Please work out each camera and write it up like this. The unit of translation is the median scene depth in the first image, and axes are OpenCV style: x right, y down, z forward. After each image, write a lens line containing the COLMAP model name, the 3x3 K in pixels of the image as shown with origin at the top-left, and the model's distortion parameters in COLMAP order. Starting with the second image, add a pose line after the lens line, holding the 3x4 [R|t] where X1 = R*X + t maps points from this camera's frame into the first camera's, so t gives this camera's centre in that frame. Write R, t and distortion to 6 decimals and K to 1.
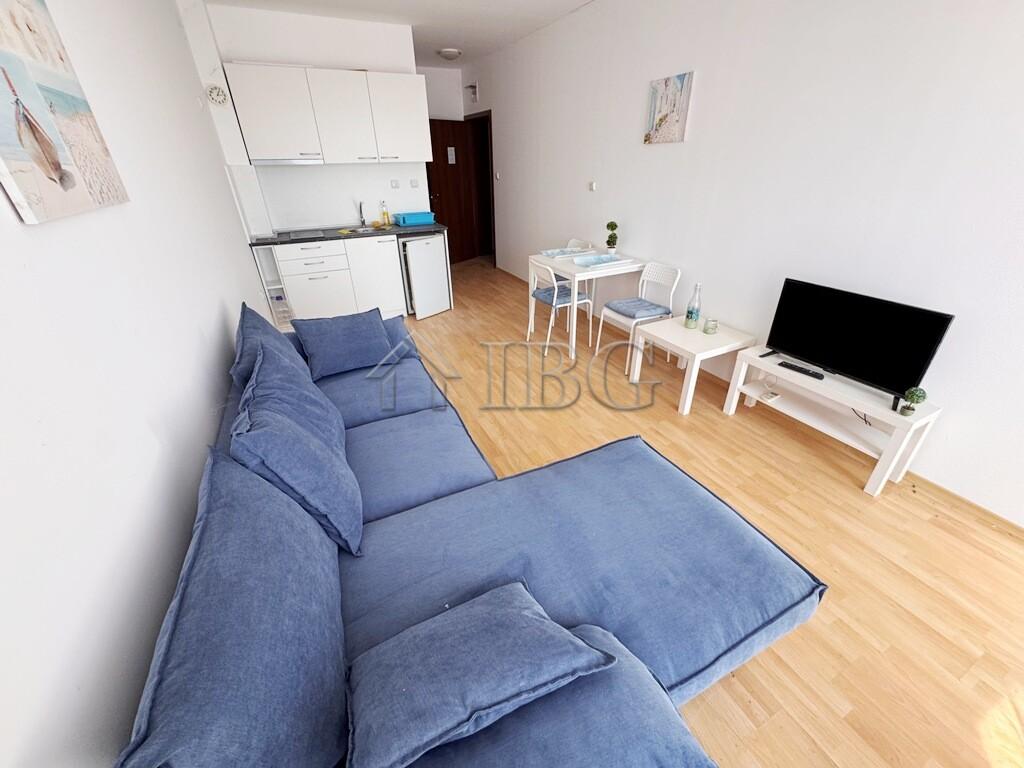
lens RADIAL K [[407.5, 0, 509.3], [0, 407.5, 385.1], [0, 0, 1]] dist [-0.005781, 0.000304]
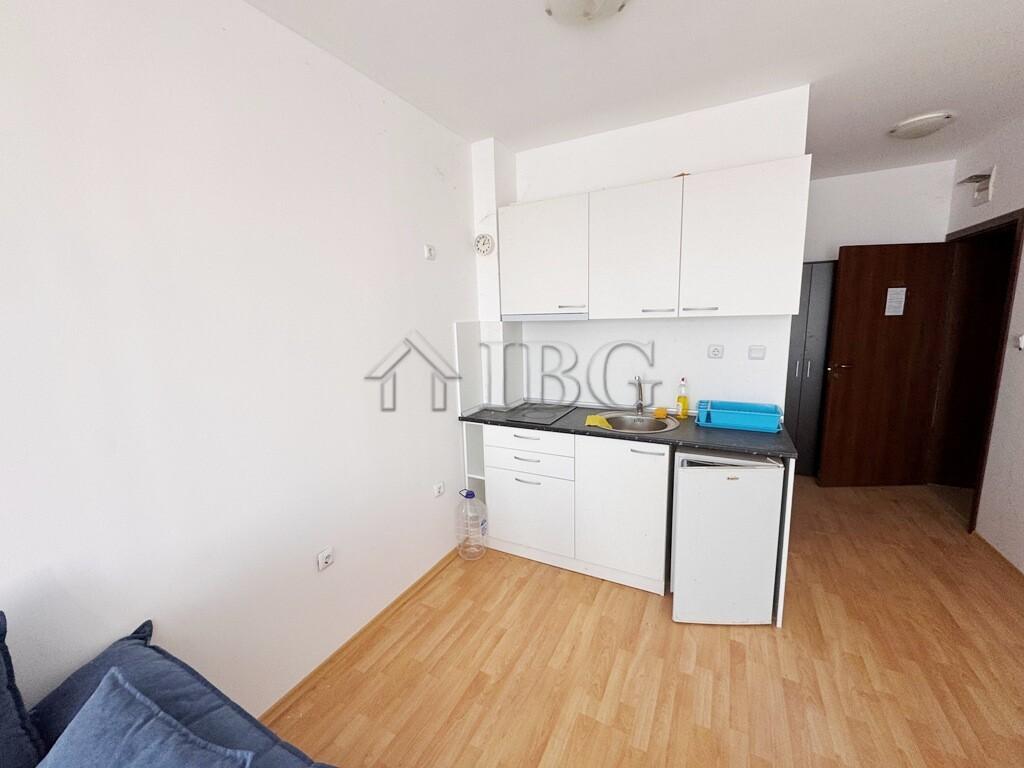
lens RADIAL K [[407.5, 0, 511.5], [0, 407.5, 382.0], [0, 0, 1]] dist [-0.005781, 0.000304]
pose [[0.588506, 0.127343, -0.798401, 0.000285], [-0.377013, 0.916801, -0.131672, -0.329476], [0.715207, 0.378497, 0.587553, 0.582837]]
